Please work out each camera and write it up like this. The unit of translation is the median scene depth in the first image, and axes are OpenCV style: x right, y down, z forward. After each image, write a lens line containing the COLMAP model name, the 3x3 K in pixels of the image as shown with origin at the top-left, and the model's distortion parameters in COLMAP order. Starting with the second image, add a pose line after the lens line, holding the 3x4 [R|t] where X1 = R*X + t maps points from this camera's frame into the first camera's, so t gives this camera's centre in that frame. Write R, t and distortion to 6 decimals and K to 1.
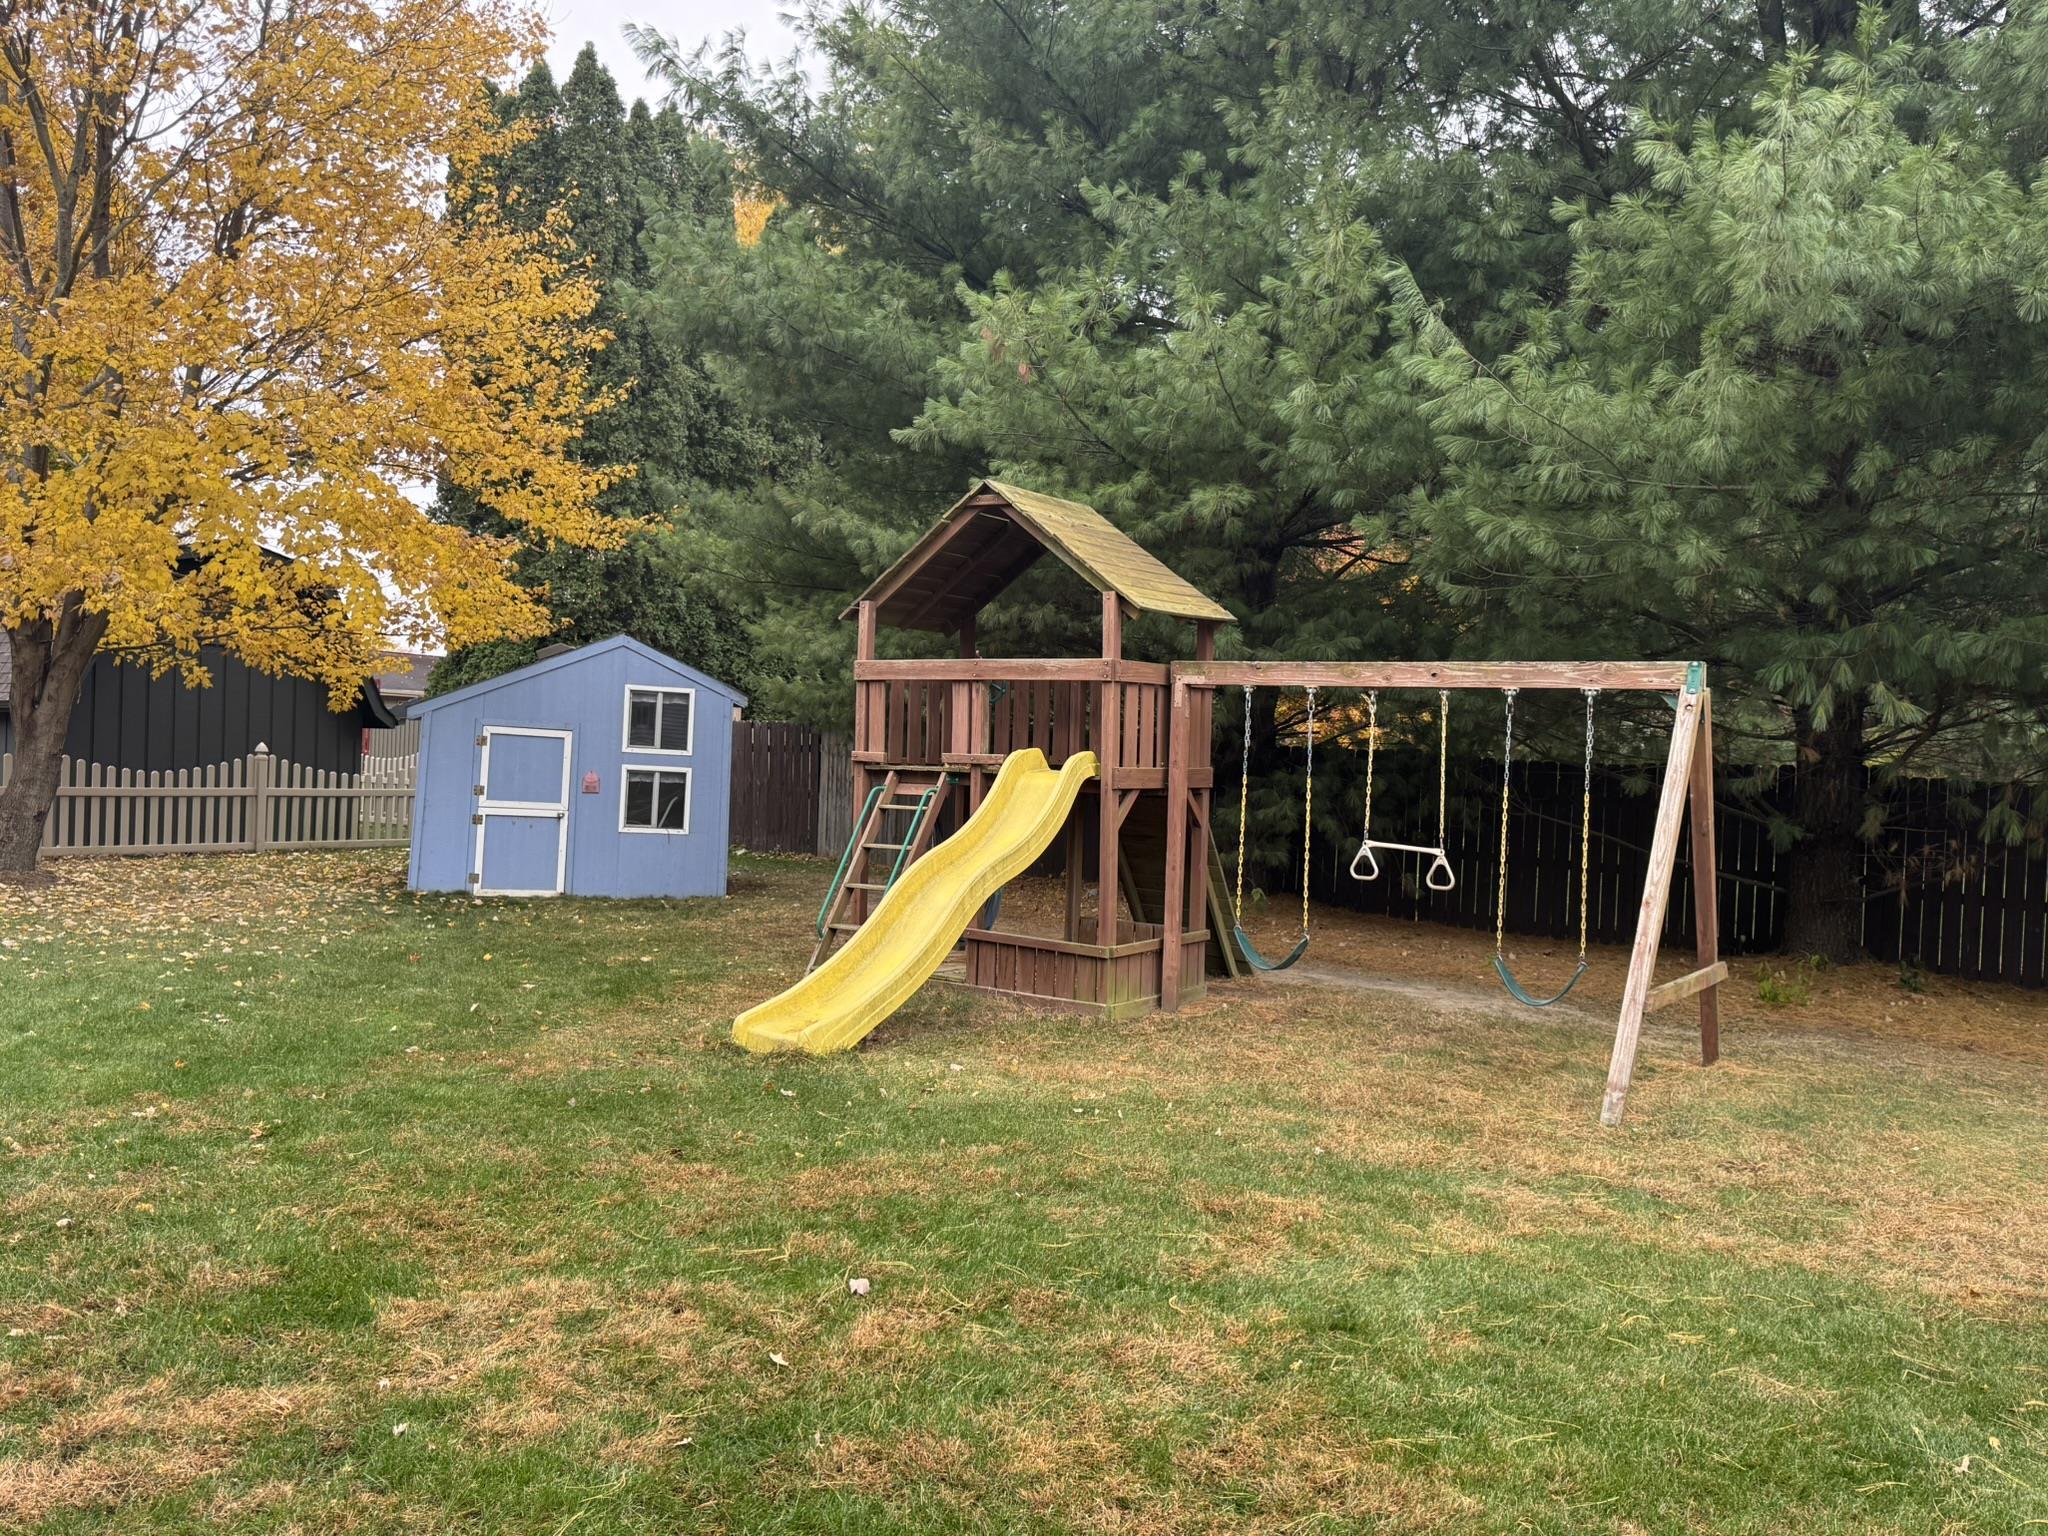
lens RADIAL K [[1625.8, 0, 1023.3], [0, 1625.8, 773.5], [0, 0, 1]] dist [0.048321, -0.000704]
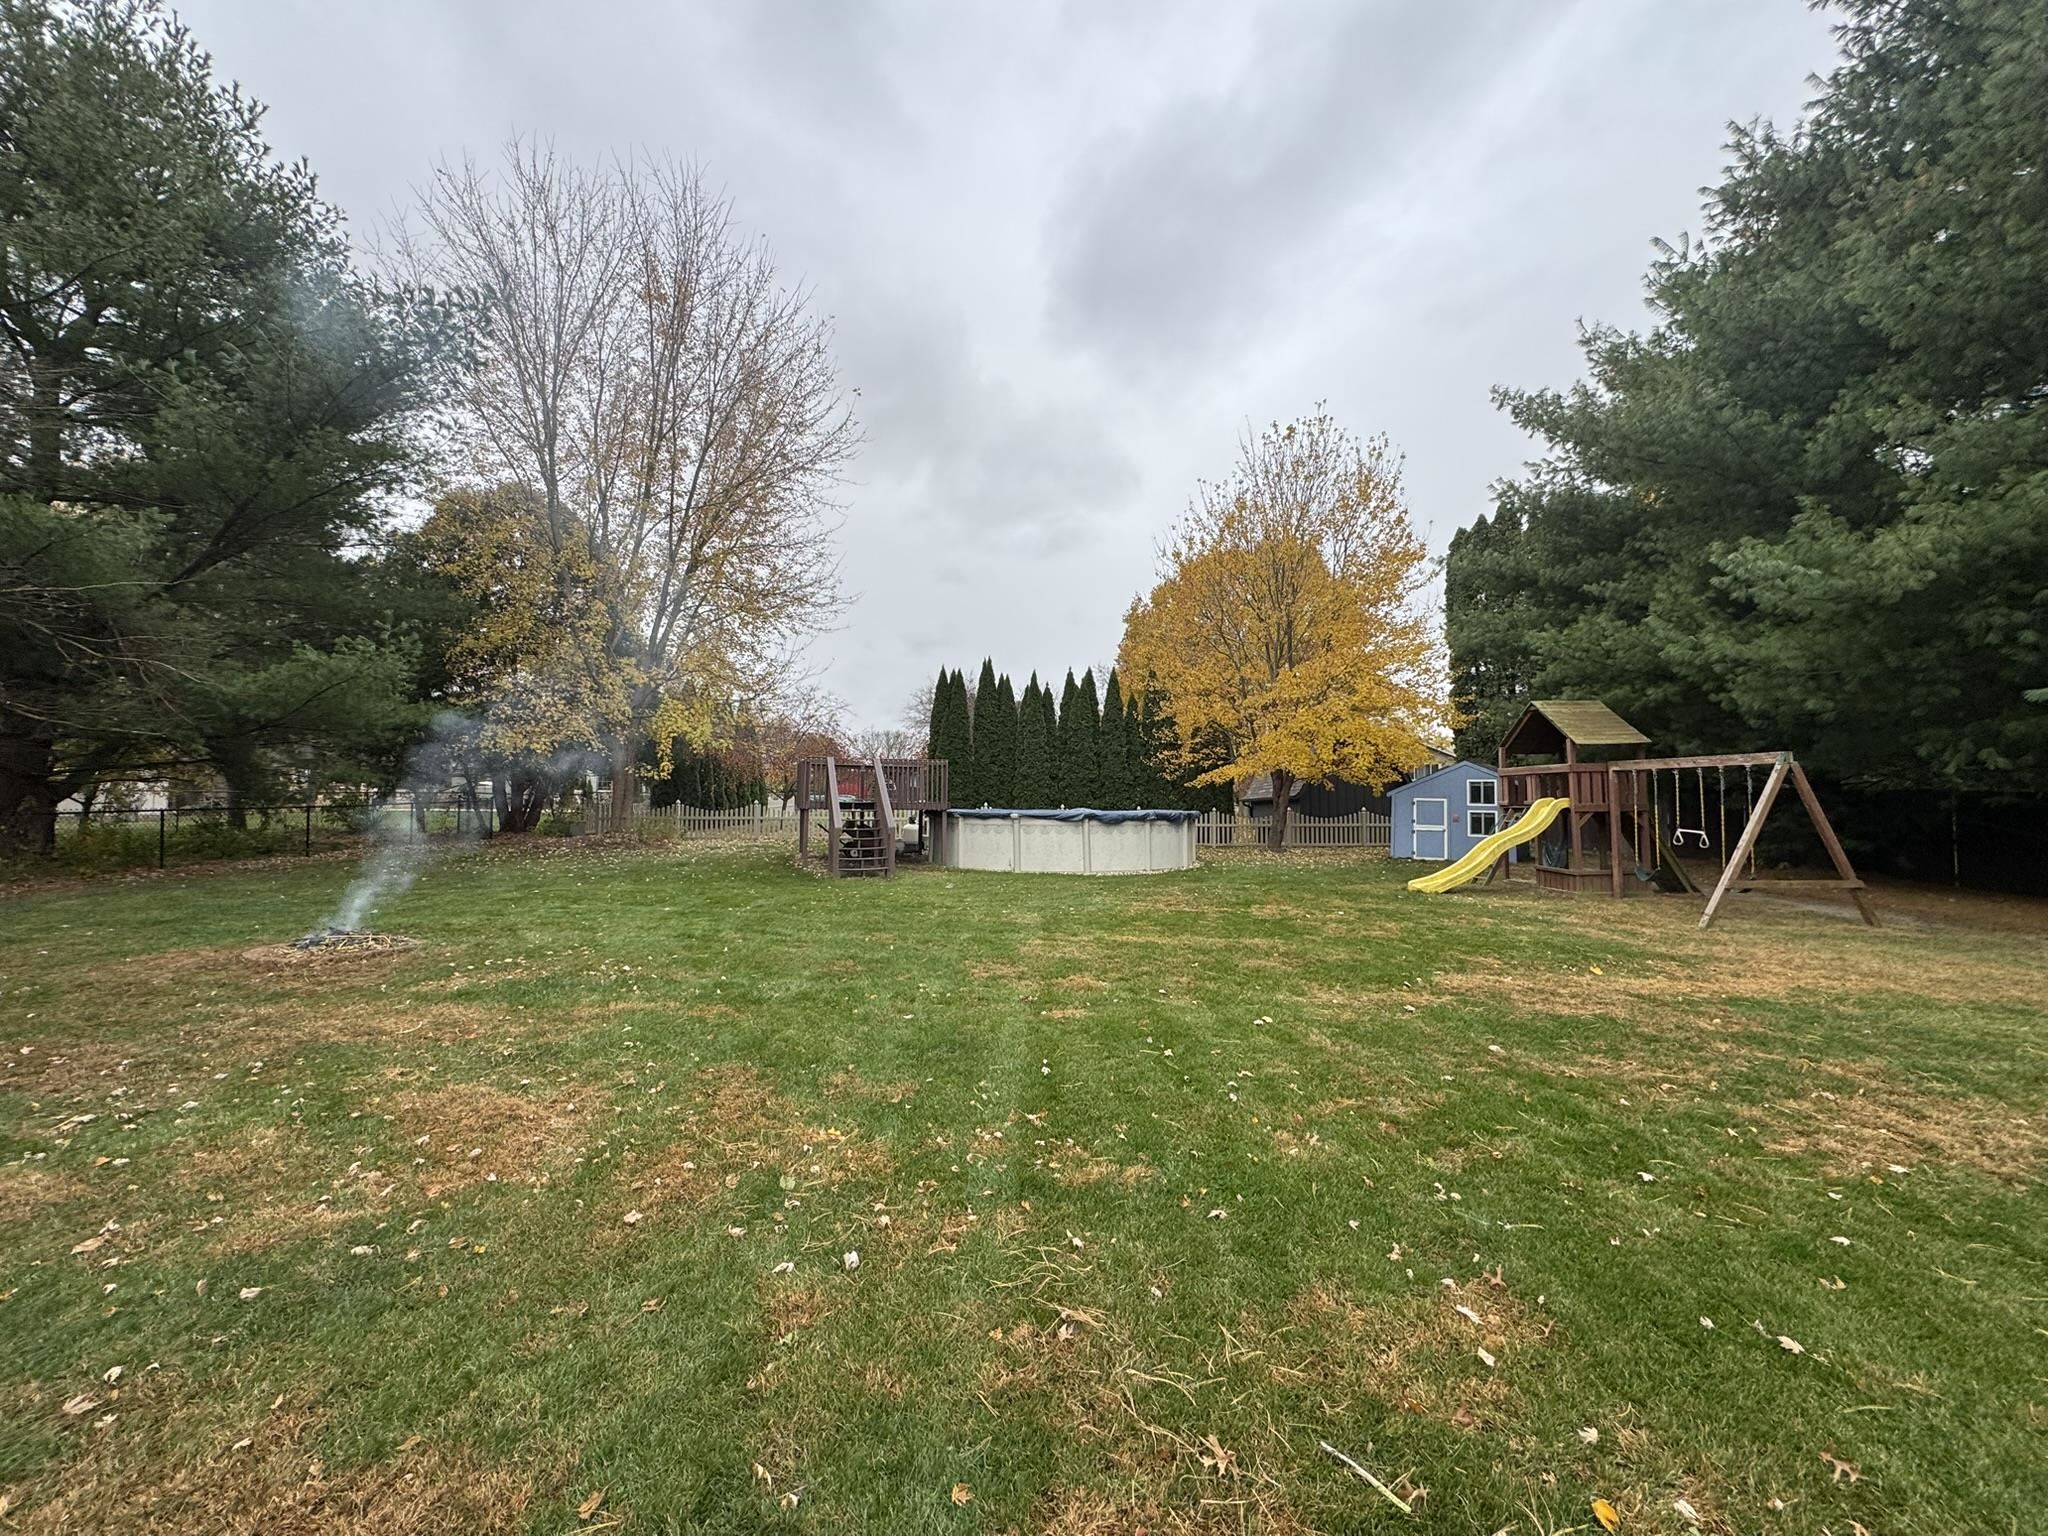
lens RADIAL K [[822.5, 0, 1024.0], [0, 822.5, 767.3], [0, 0, 1]] dist [-0.000630, 0.000685]
pose [[0.590448, -0.070628, -0.803979, 0.590769], [0.012097, 0.996826, -0.078685, 0.030834], [0.806985, 0.036734, 0.589429, -0.519106]]
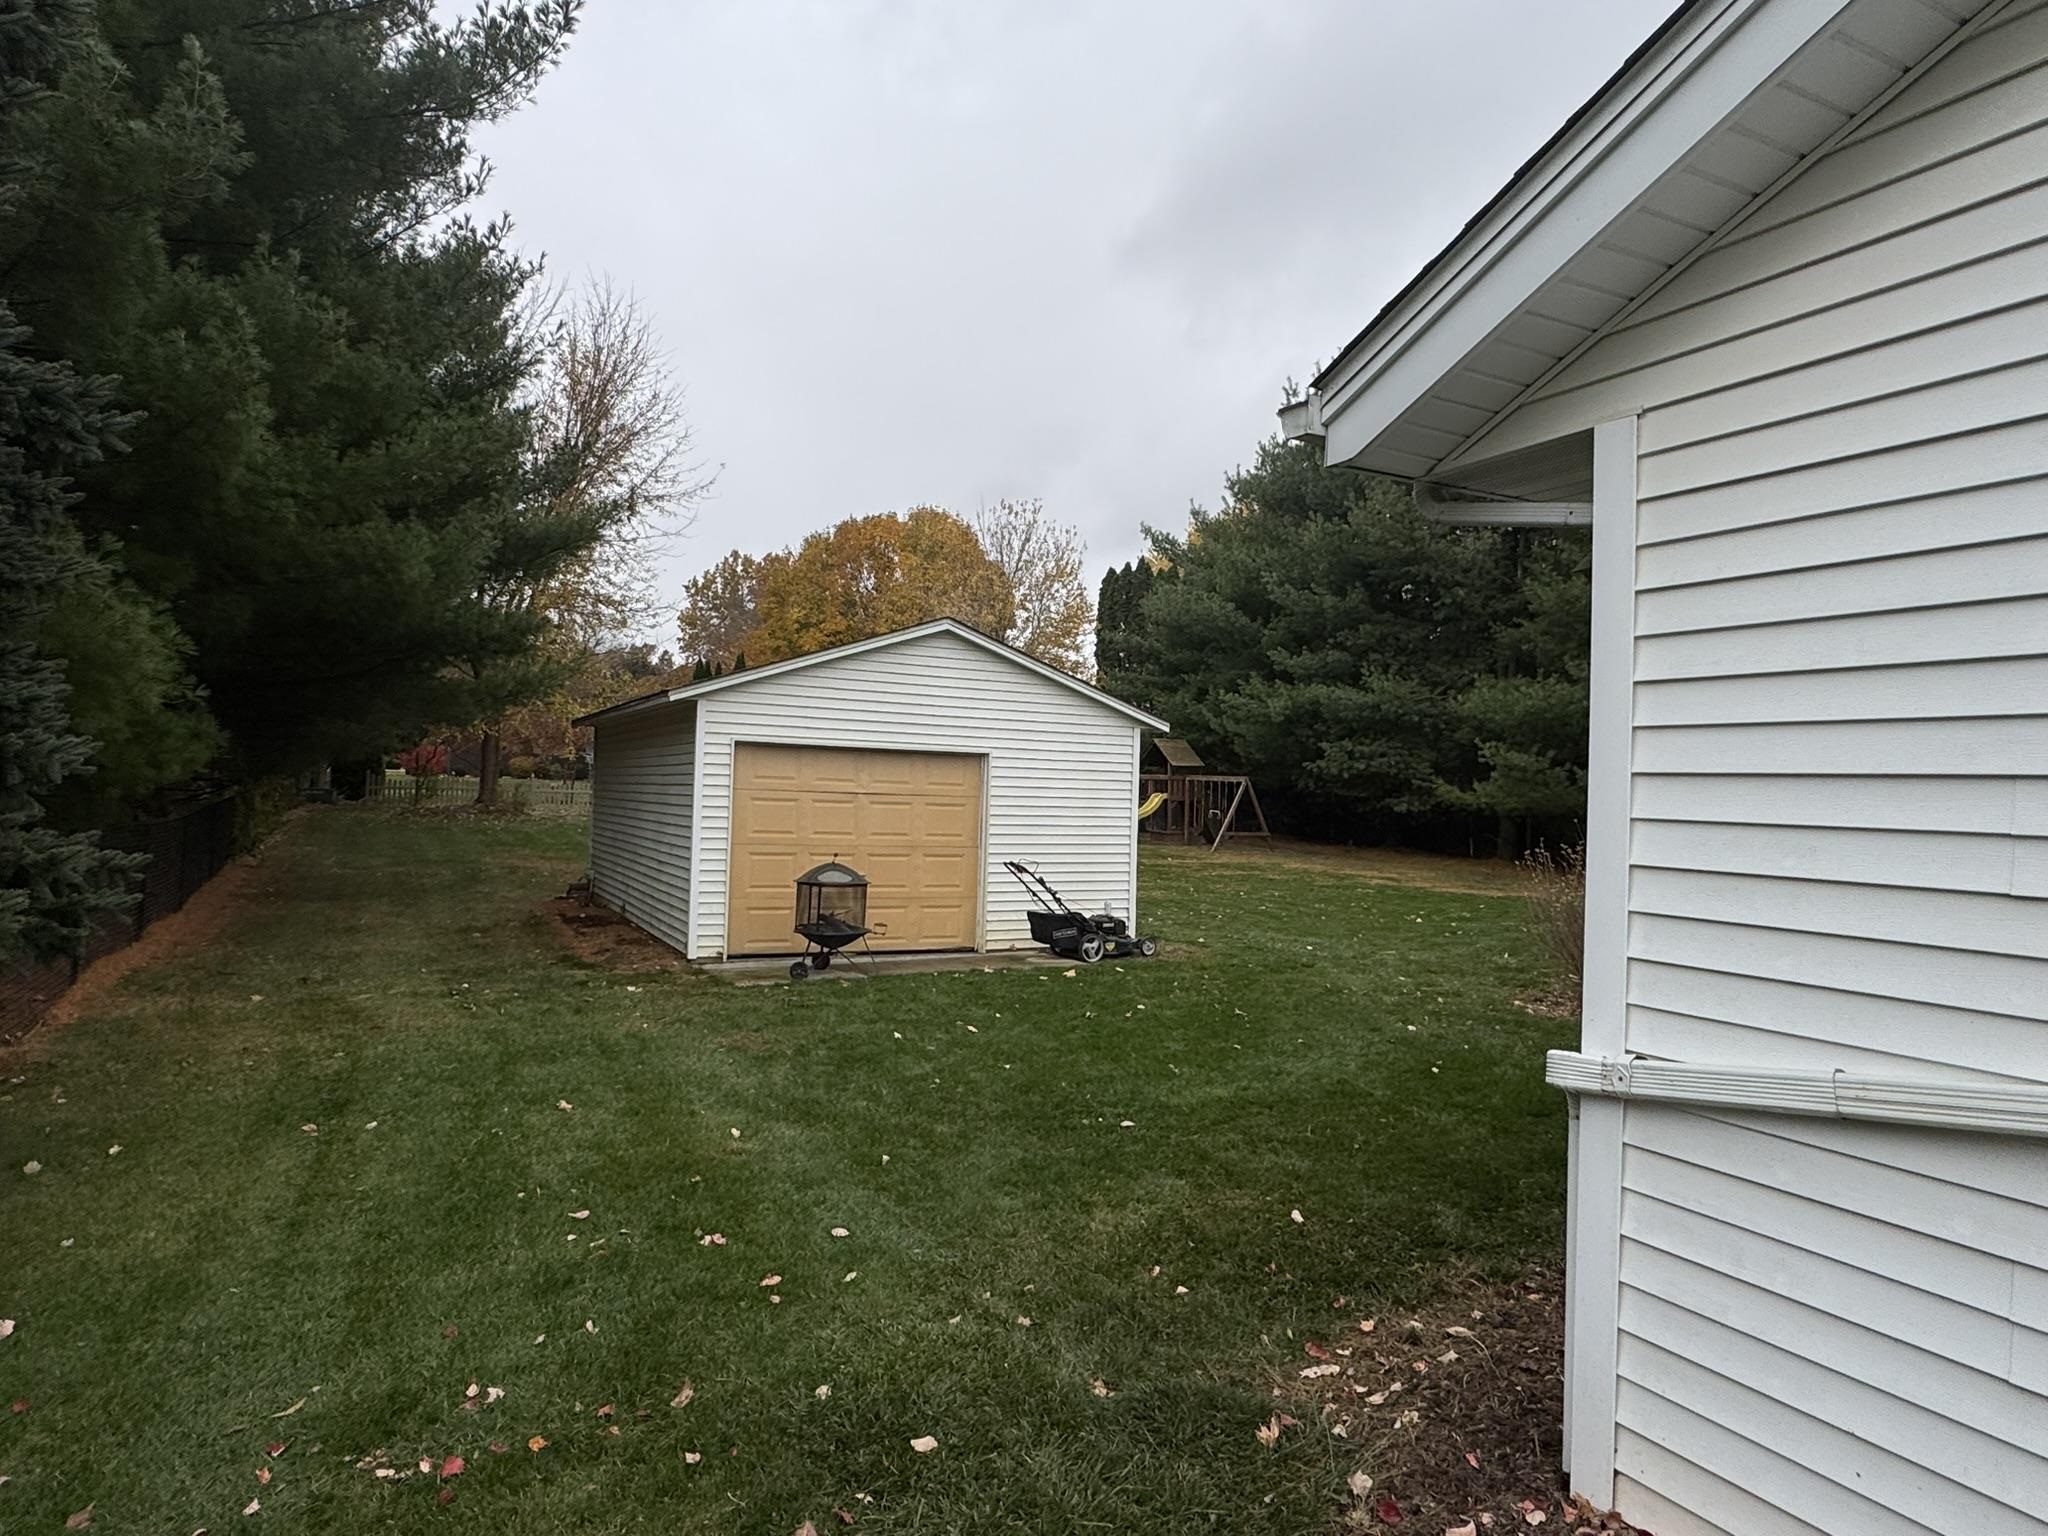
lens RADIAL K [[1245.0, 0, 1022.3], [0, 1245.0, 765.2], [0, 0, 1]] dist [-0.000294, -0.001688]
pose [[0.886046, -0.012238, -0.463437, 1.398484], [-0.008292, 0.999073, -0.042237, 0.064641], [0.463524, 0.041267, 0.885123, -2.567925]]
